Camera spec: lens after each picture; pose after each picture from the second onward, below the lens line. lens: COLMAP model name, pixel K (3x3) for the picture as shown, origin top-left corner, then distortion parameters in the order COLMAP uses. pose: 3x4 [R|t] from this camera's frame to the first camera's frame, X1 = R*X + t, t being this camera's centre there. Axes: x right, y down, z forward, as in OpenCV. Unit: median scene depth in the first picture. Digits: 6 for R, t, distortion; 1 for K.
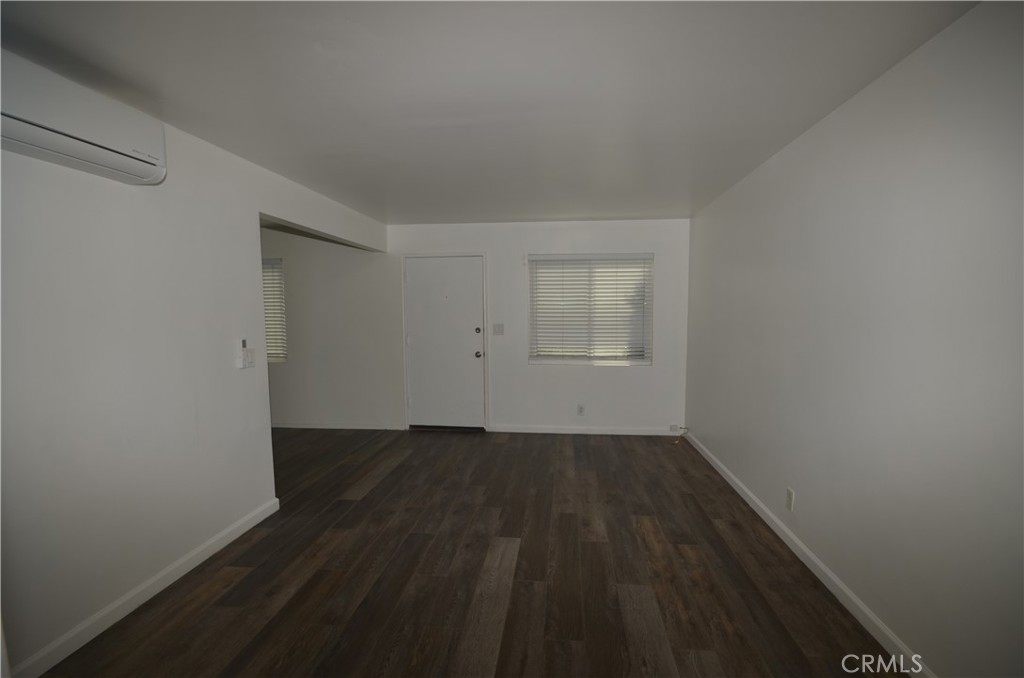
lens RADIAL K [[435.0, 0, 511.3], [0, 435.0, 337.5], [0, 0, 1]] dist [-0.024865, -0.004747]
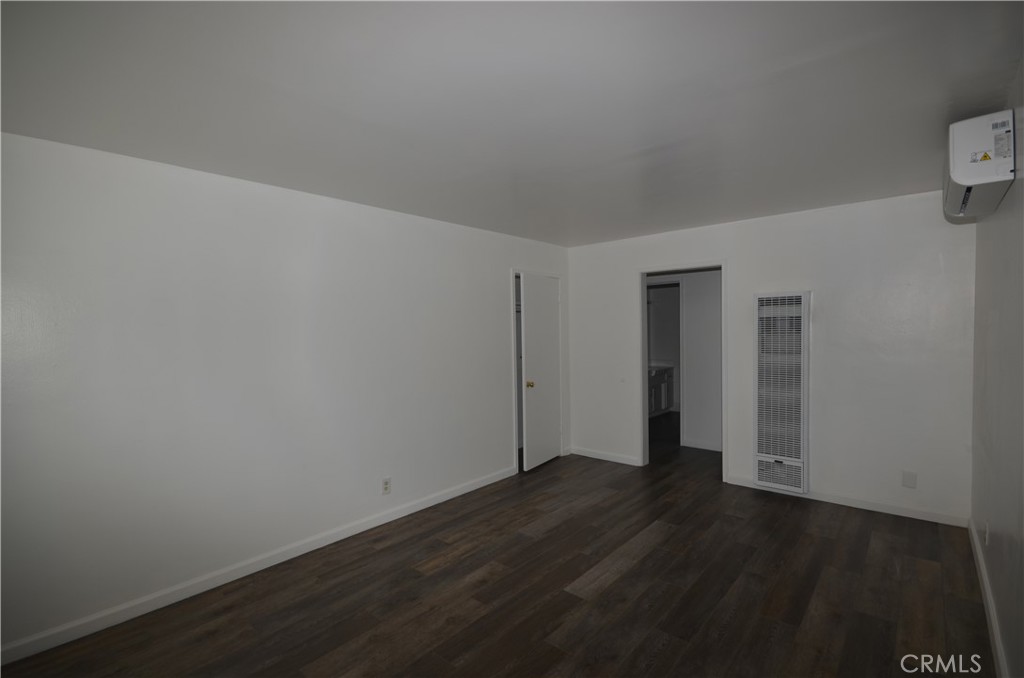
lens RADIAL K [[470.5, 0, 512.0], [0, 470.5, 337.6], [0, 0, 1]] dist [-0.002177, -0.000494]
pose [[-0.819358, 0.010548, 0.573185, -0.481858], [0.060684, 0.995809, 0.068421, -0.143639], [-0.570062, 0.090845, -0.816564, 1.898936]]
